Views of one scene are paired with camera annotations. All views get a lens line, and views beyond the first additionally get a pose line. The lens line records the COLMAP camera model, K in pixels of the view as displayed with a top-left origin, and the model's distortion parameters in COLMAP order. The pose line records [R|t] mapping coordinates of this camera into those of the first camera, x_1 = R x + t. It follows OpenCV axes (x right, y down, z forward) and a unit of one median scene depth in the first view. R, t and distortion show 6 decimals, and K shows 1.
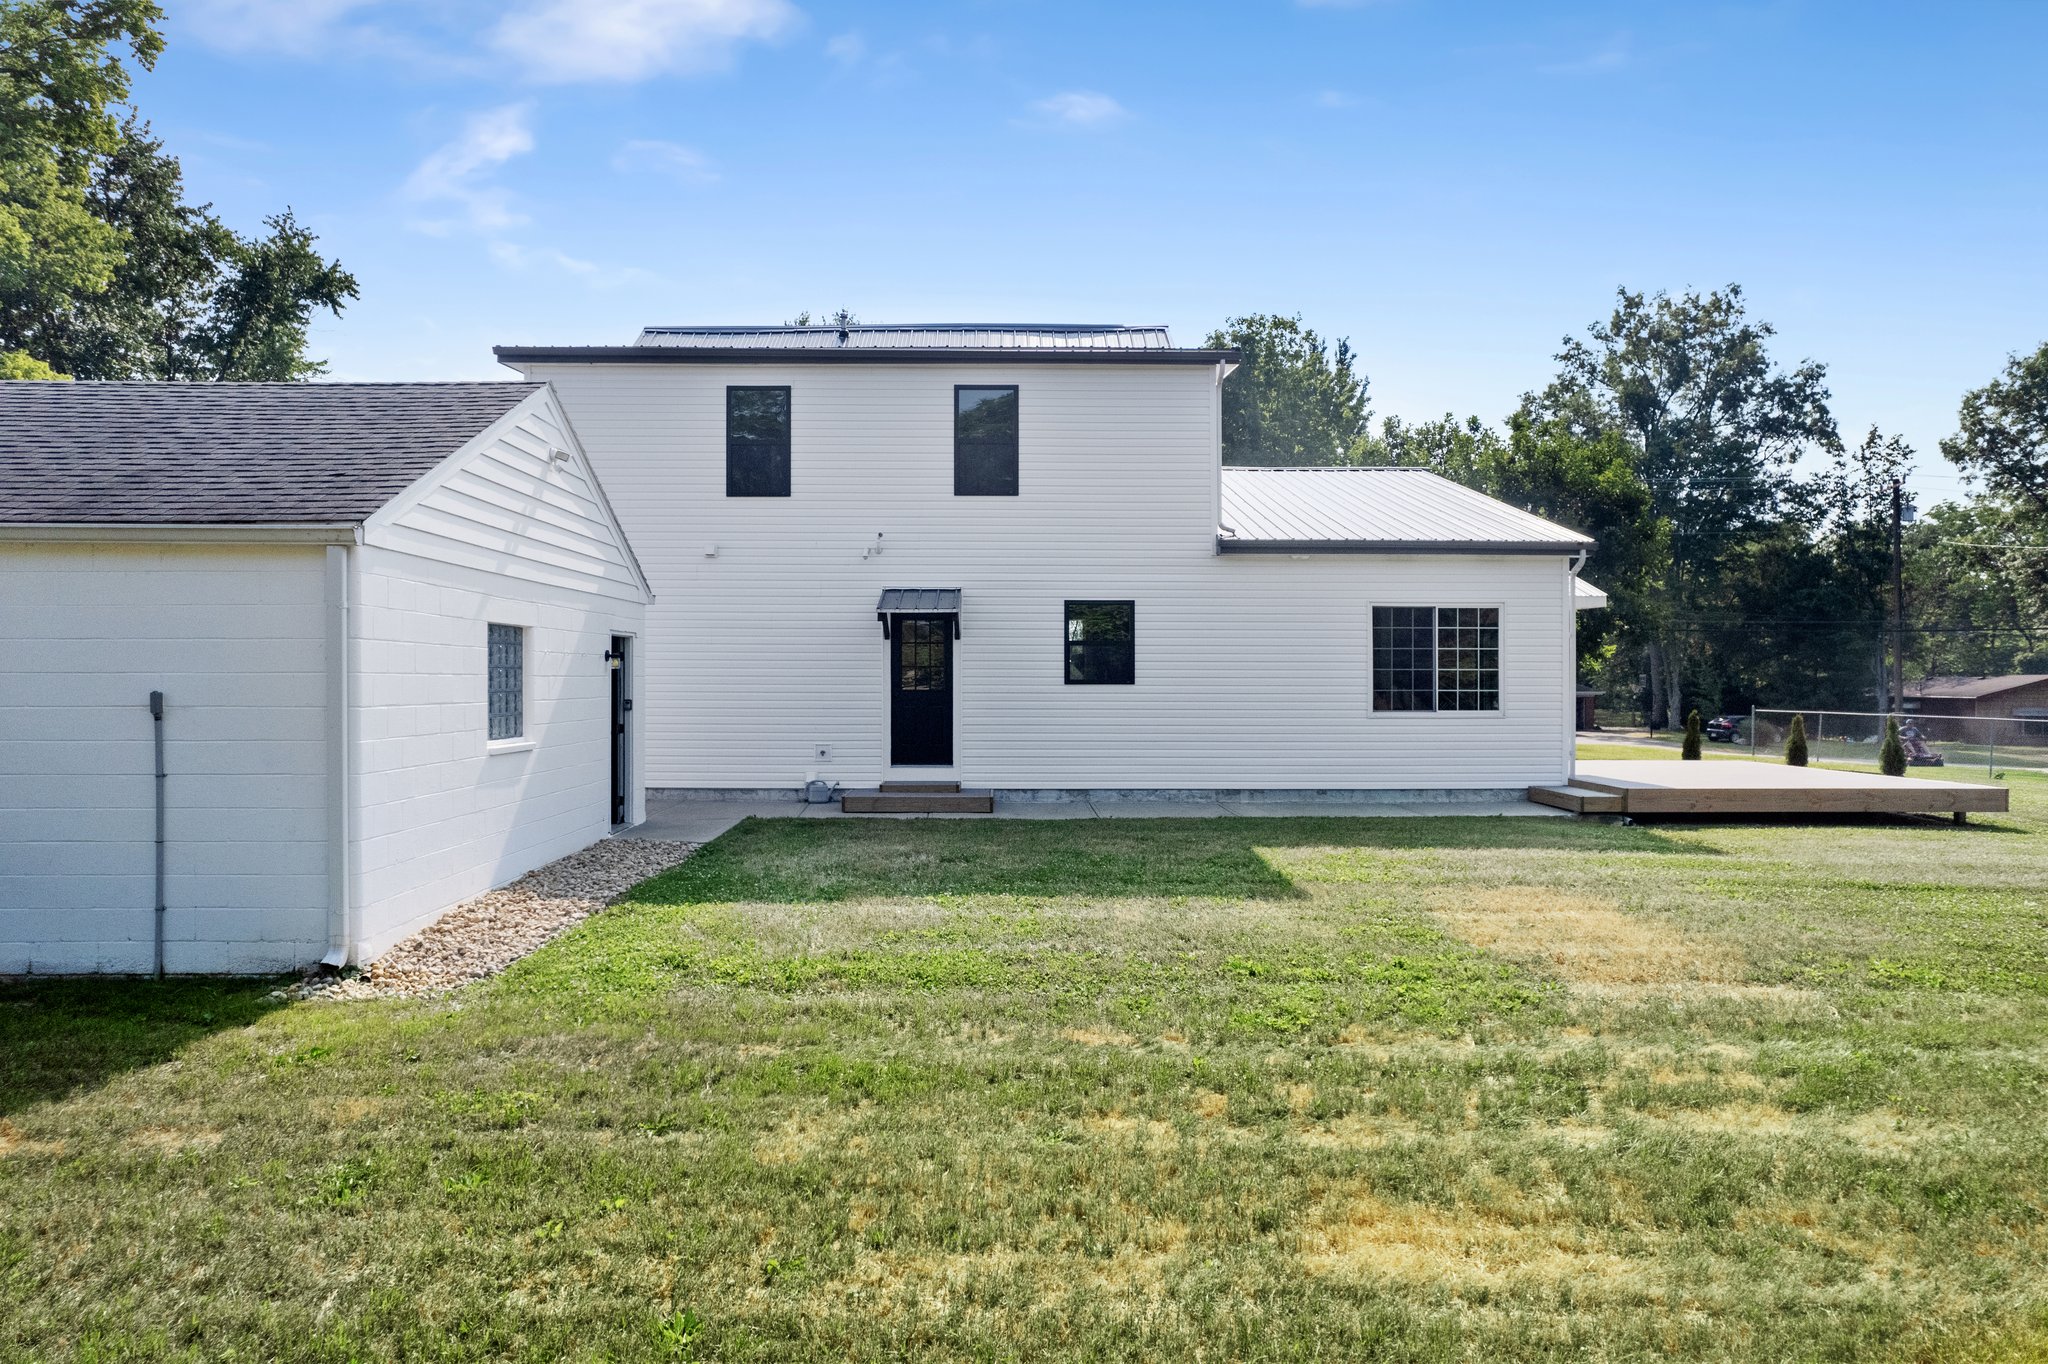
lens RADIAL K [[1307.4, 0, 1024.3], [0, 1307.4, 681.1], [0, 0, 1]] dist [-0.046944, 0.022940]
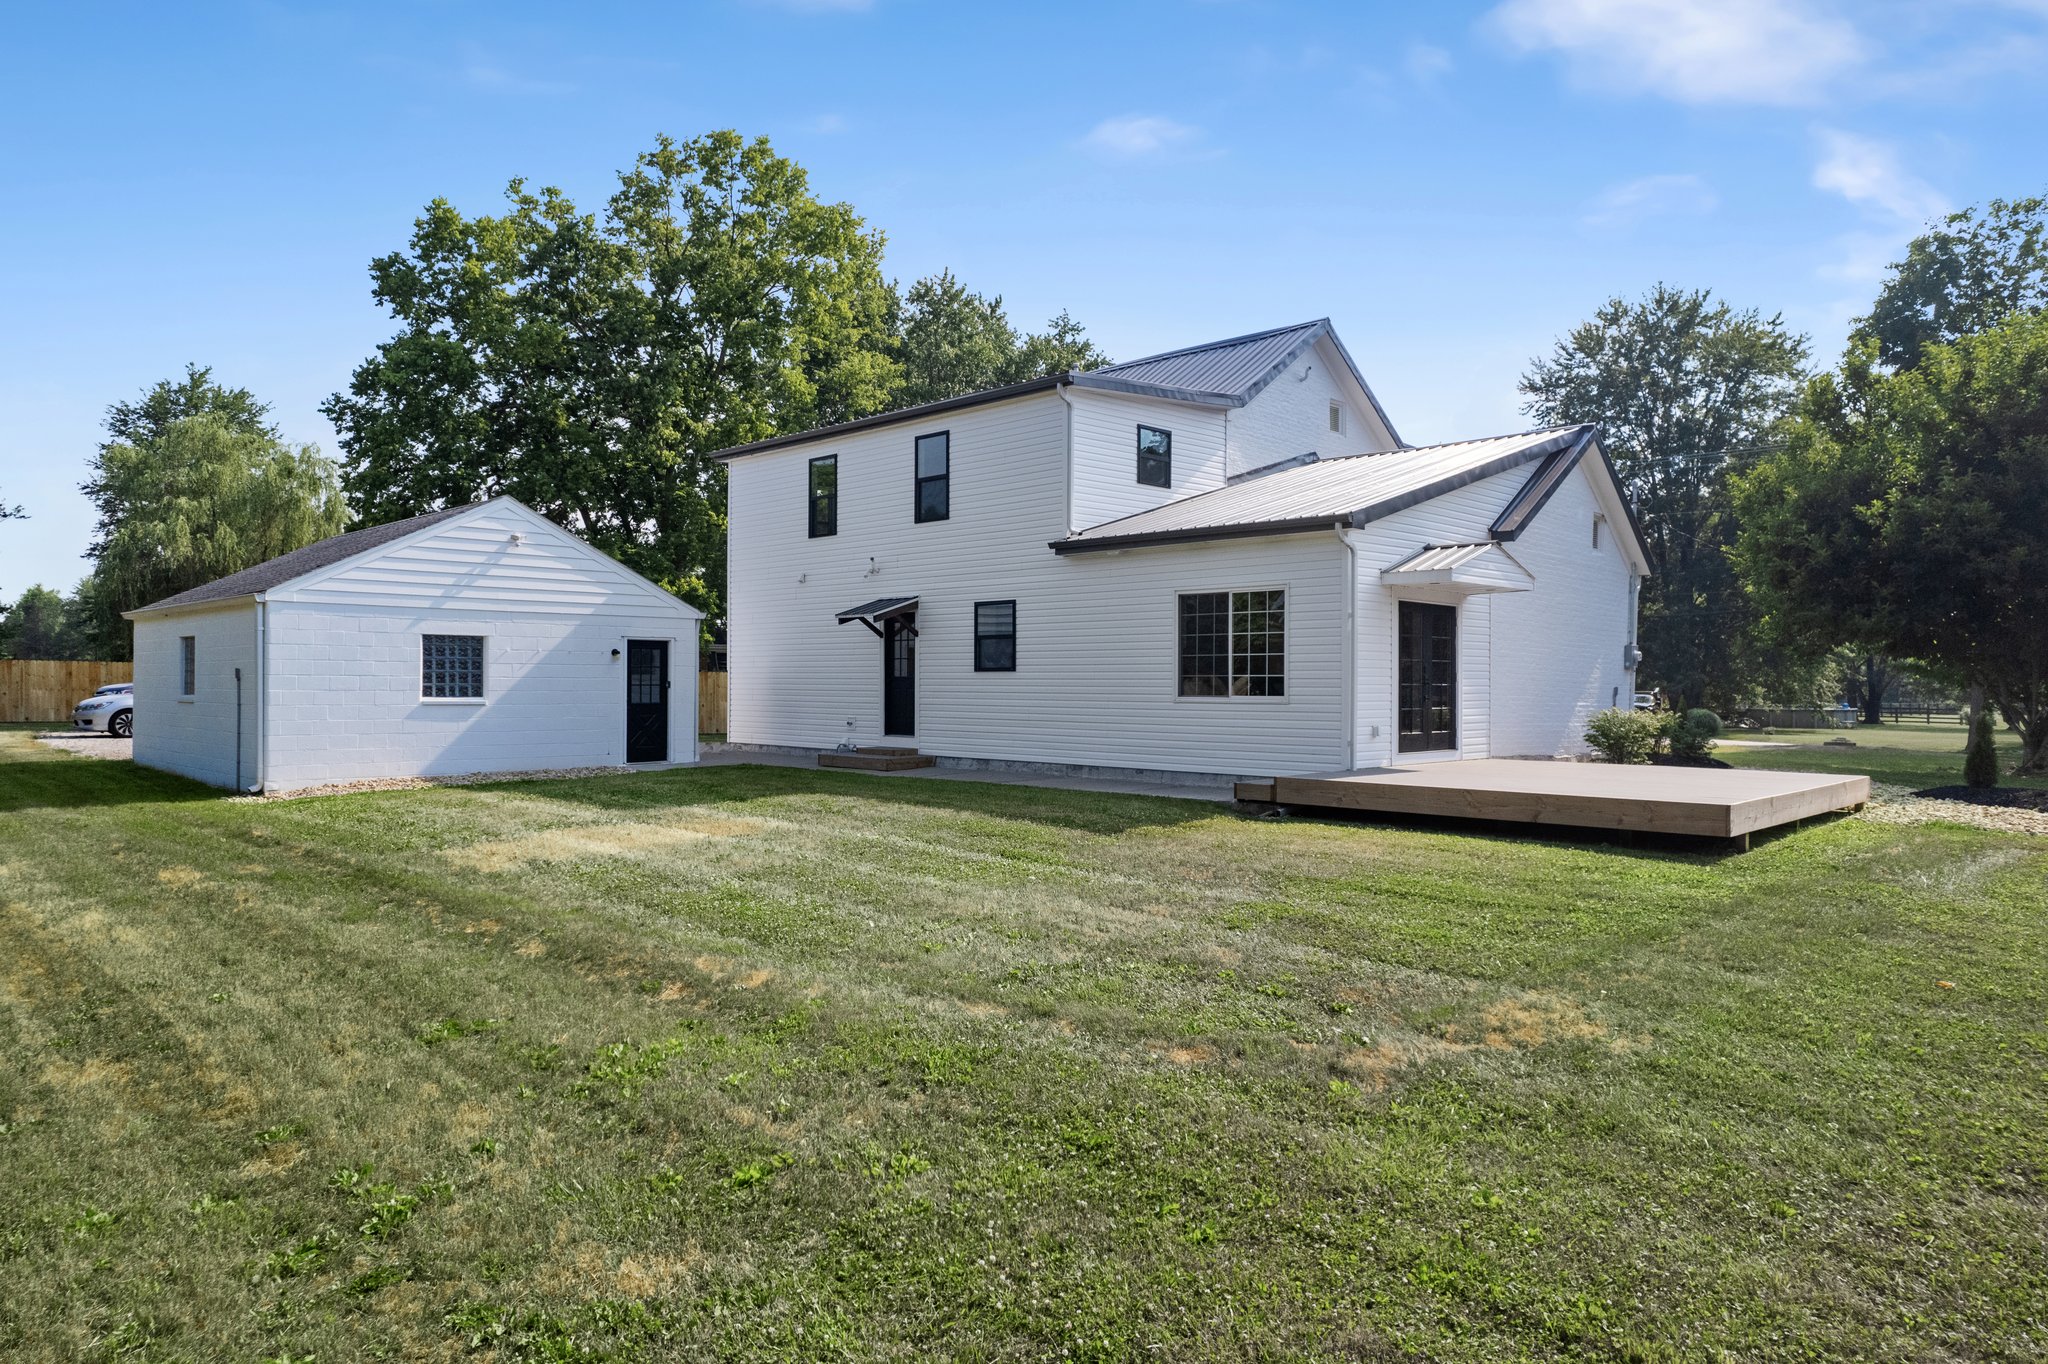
lens RADIAL K [[1307.4, 0, 1018.7], [0, 1307.4, 702.7], [0, 0, 1]] dist [-0.046944, 0.022940]
pose [[0.696389, 0.011822, -0.717567, 0.353452], [-0.005360, 0.999922, 0.011272, 0.006667], [0.717644, -0.004003, 0.696398, 0.071578]]
